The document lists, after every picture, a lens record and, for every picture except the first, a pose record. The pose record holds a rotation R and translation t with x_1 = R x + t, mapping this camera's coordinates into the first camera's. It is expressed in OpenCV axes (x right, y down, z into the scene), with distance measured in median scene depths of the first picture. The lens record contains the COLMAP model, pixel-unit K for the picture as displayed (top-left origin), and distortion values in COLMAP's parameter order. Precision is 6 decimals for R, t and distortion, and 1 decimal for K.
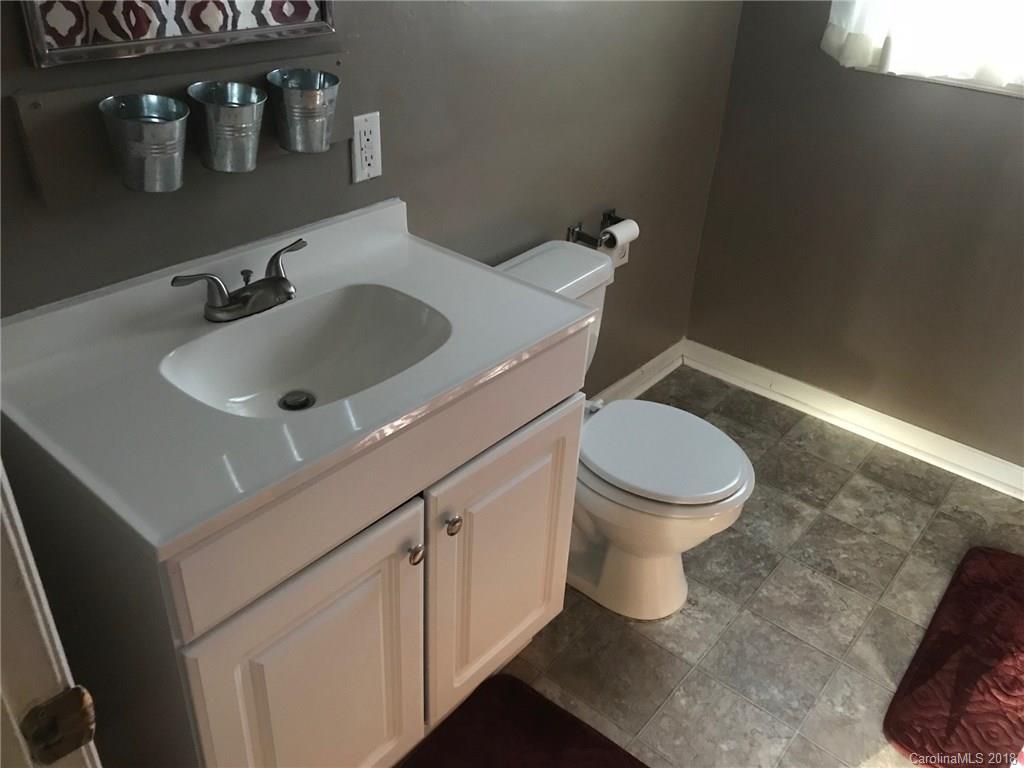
lens RADIAL K [[846.2, 0, 511.4], [0, 846.2, 384.2], [0, 0, 1]] dist [0.028829, -0.015278]
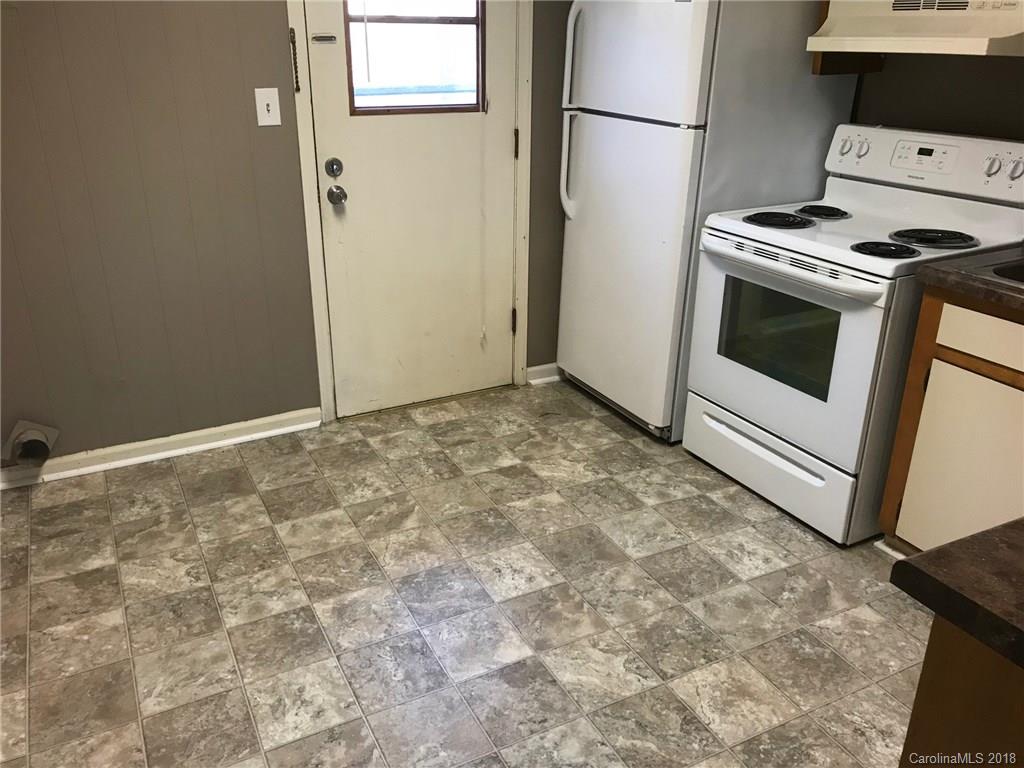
lens RADIAL K [[846.2, 0, 505.4], [0, 846.2, 383.2], [0, 0, 1]] dist [0.028829, -0.015278]
pose [[-0.922431, -0.200698, 0.329911, 0.340145], [0.153039, 0.594385, 0.789484, -0.803481], [-0.354542, 0.778734, -0.517565, 1.318022]]
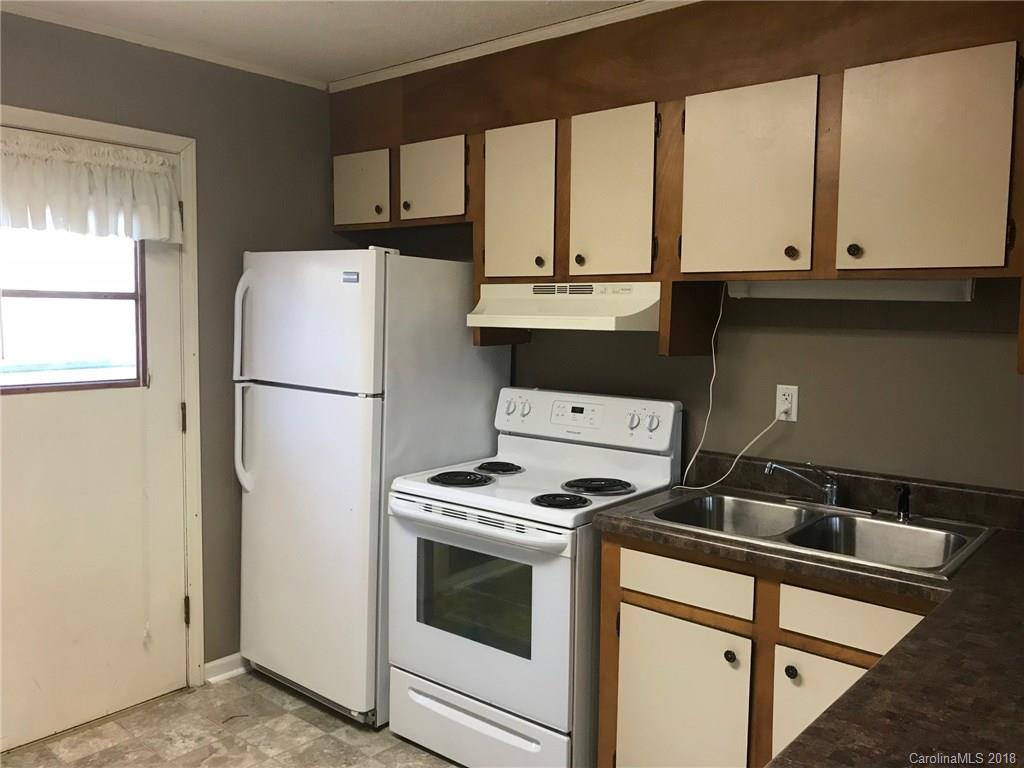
lens RADIAL K [[846.2, 0, 509.0], [0, 846.2, 377.5], [0, 0, 1]] dist [0.028829, -0.015278]
pose [[-0.997948, -0.063632, 0.007065, 0.360867], [-0.047085, 0.804214, 0.592472, -0.778178], [-0.043382, 0.590924, -0.805560, 1.271299]]
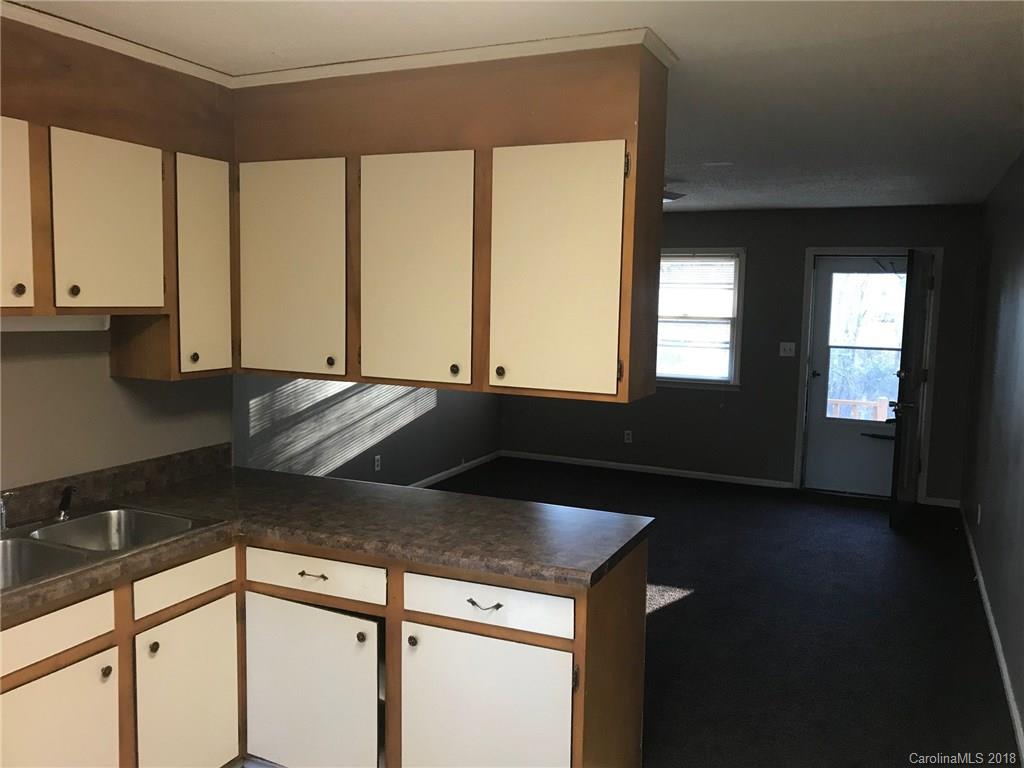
lens RADIAL K [[846.2, 0, 510.1], [0, 846.2, 380.8], [0, 0, 1]] dist [0.028829, -0.015278]
pose [[0.264109, 0.050621, -0.963164, 1.296685], [-0.509325, 0.855347, -0.094708, -0.385030], [0.819045, 0.515577, 0.251687, 0.566294]]
